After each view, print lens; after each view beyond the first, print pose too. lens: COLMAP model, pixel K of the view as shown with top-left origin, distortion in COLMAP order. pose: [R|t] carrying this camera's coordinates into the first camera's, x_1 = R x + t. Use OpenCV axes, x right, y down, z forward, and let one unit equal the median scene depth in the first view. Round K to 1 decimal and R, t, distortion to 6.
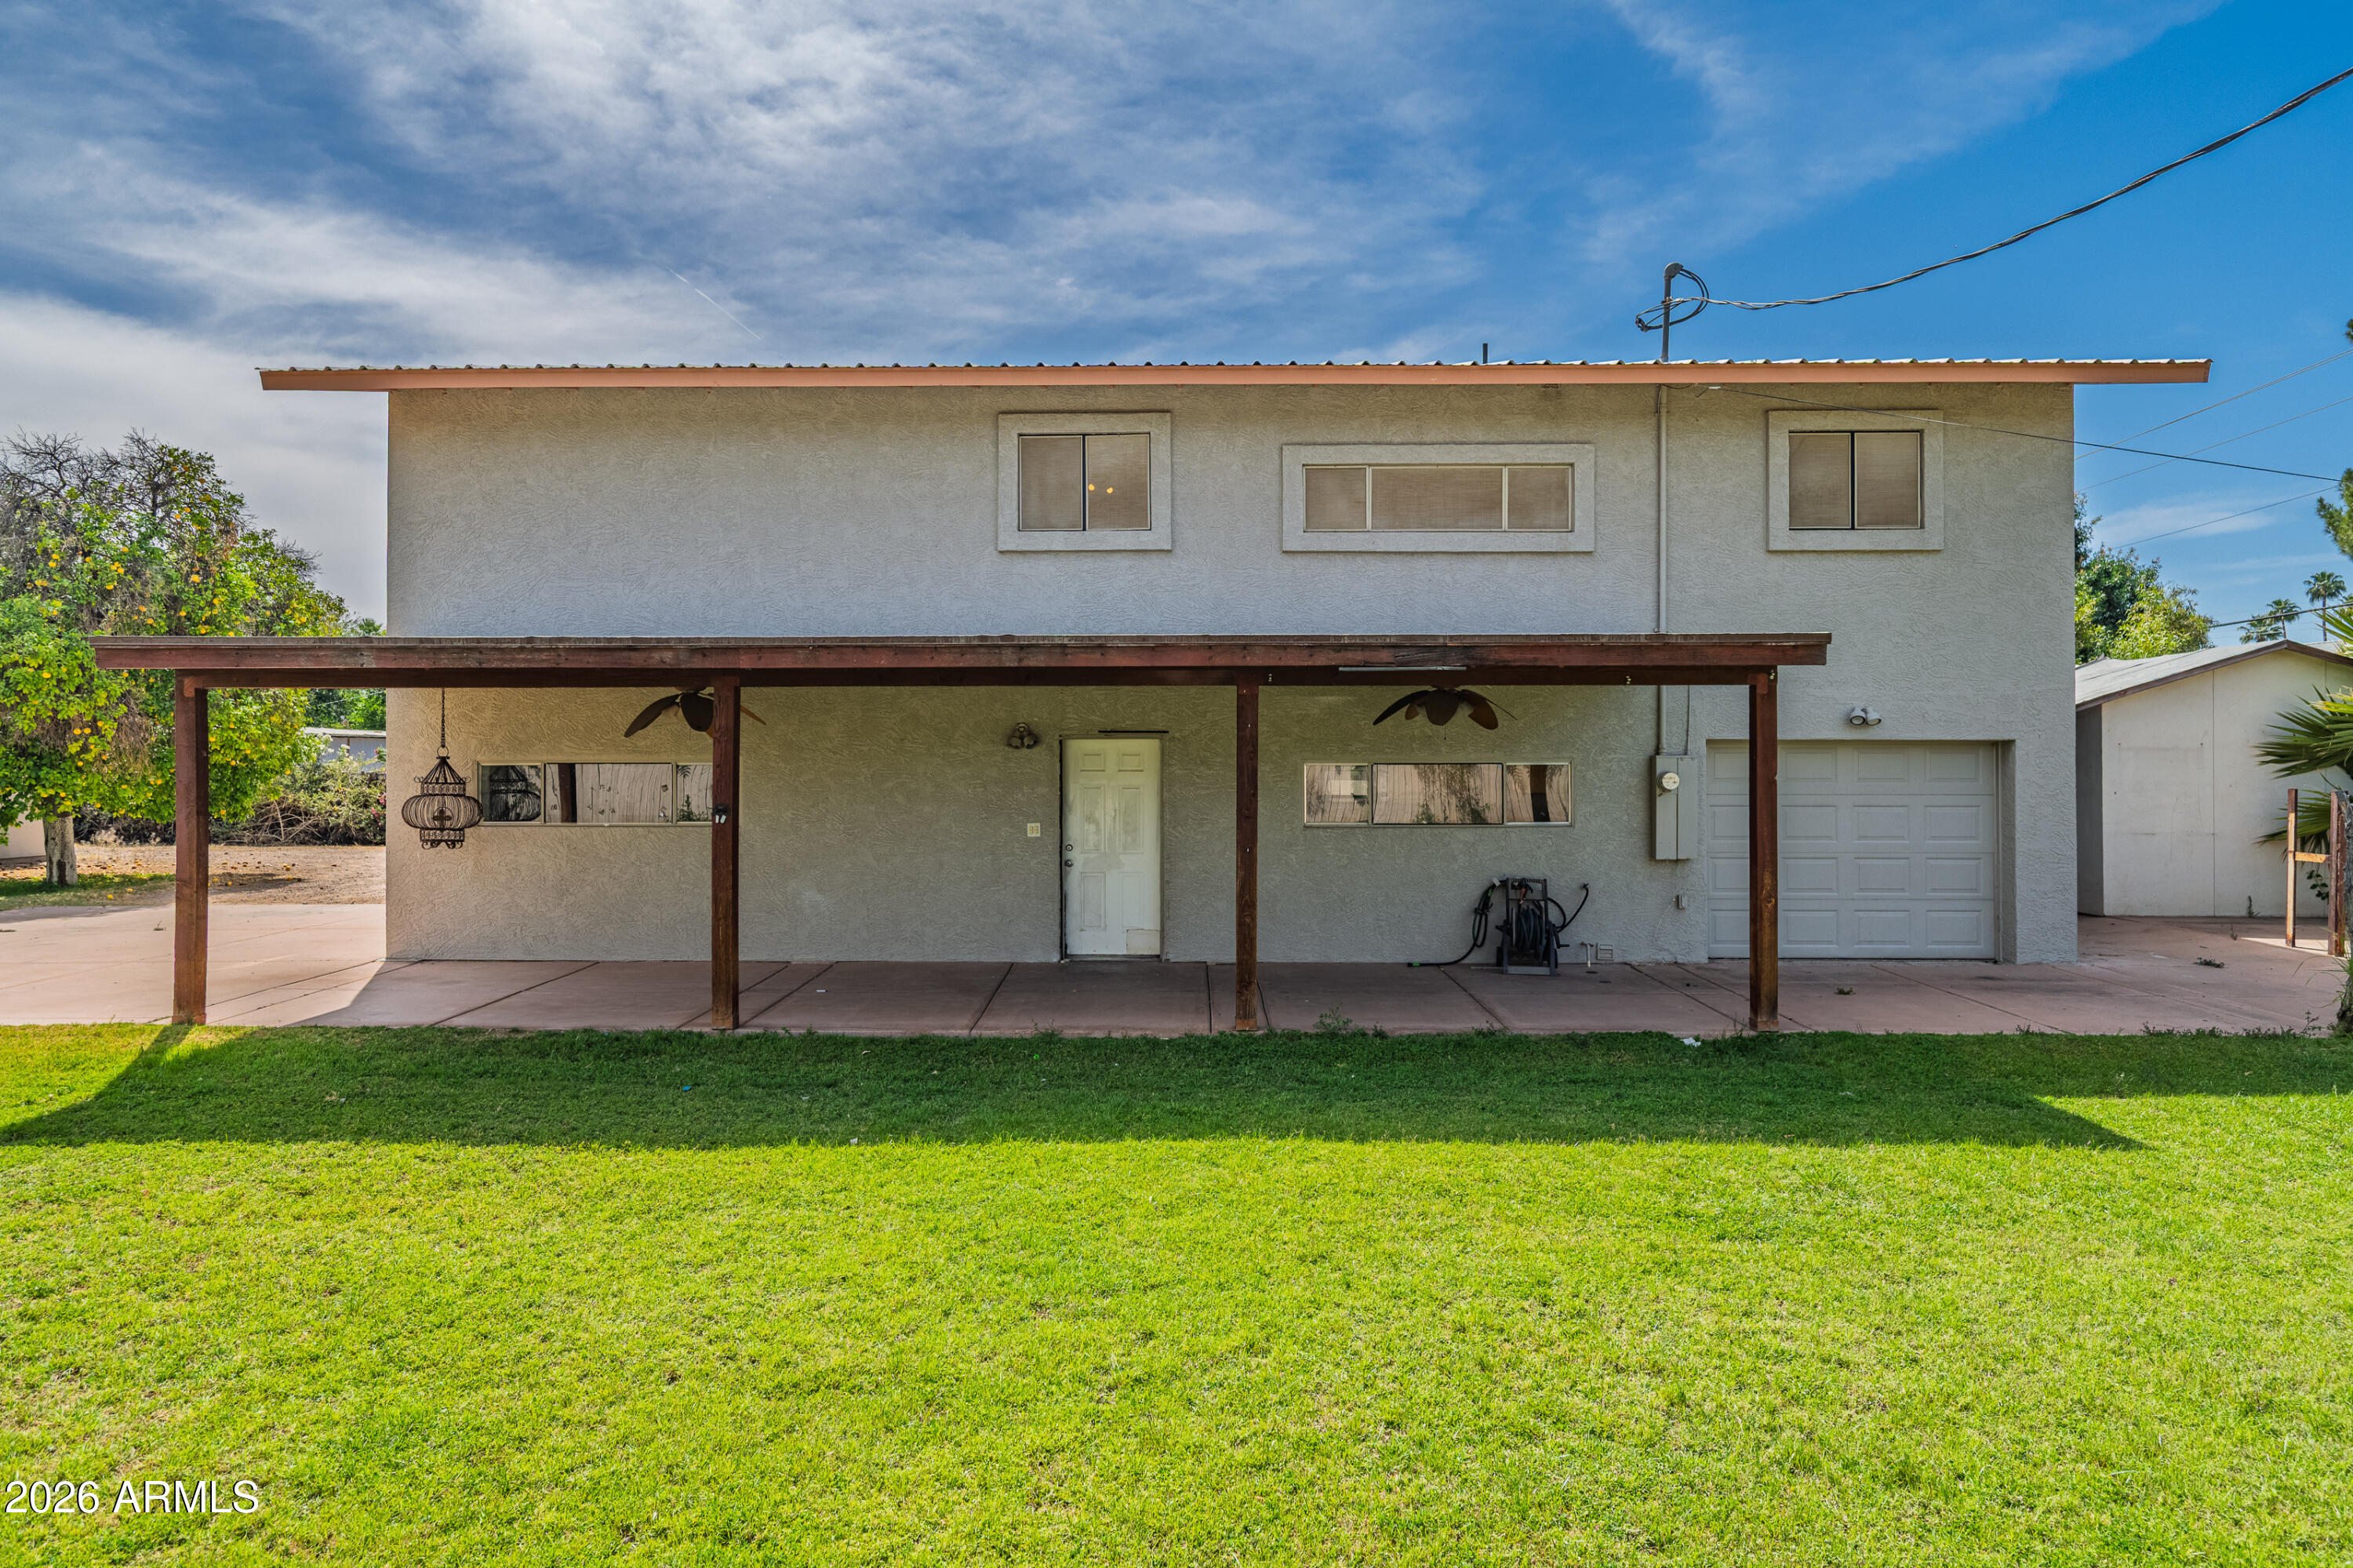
lens RADIAL K [[1356.7, 0, 1165.3], [0, 1356.7, 770.5], [0, 0, 1]] dist [-0.002144, -0.002430]
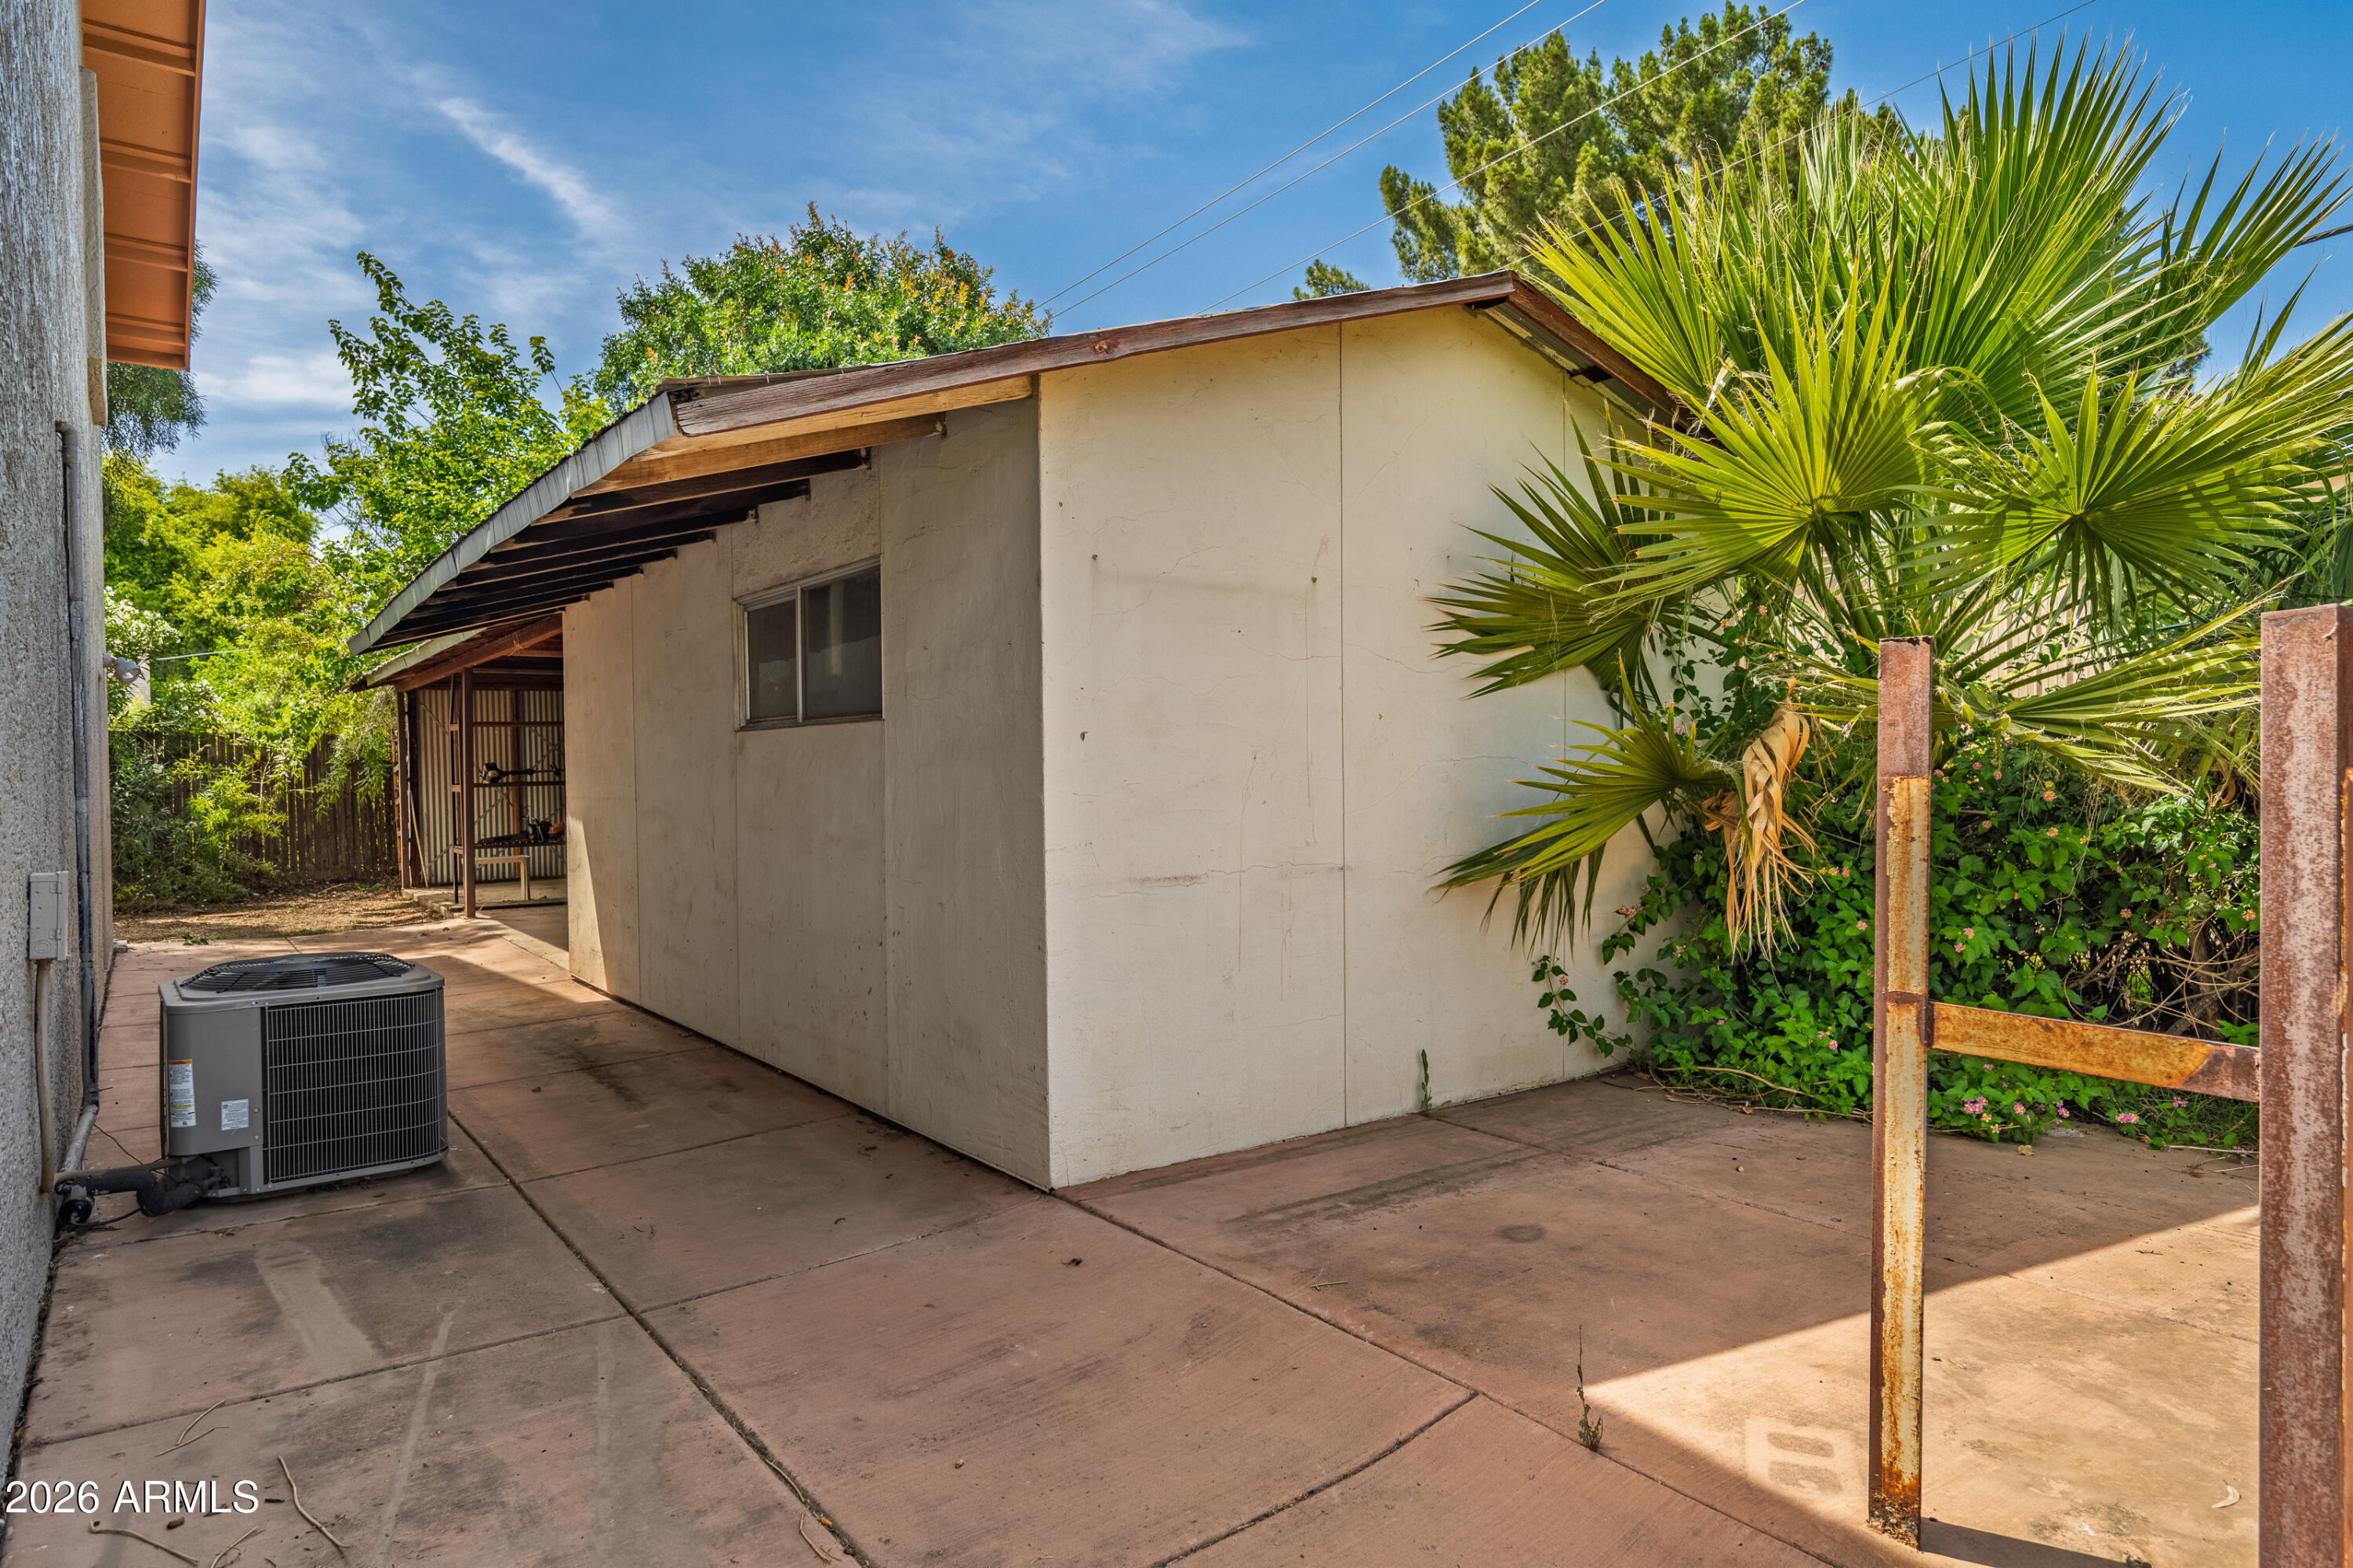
lens RADIAL K [[1356.7, 0, 1179.6], [0, 1356.7, 797.4], [0, 0, 1]] dist [-0.002144, -0.002430]
pose [[0.781461, -0.016657, 0.623732, 0.549543], [0.010319, 0.999852, 0.013774, 0.025789], [-0.623869, -0.004327, 0.781517, 0.779581]]
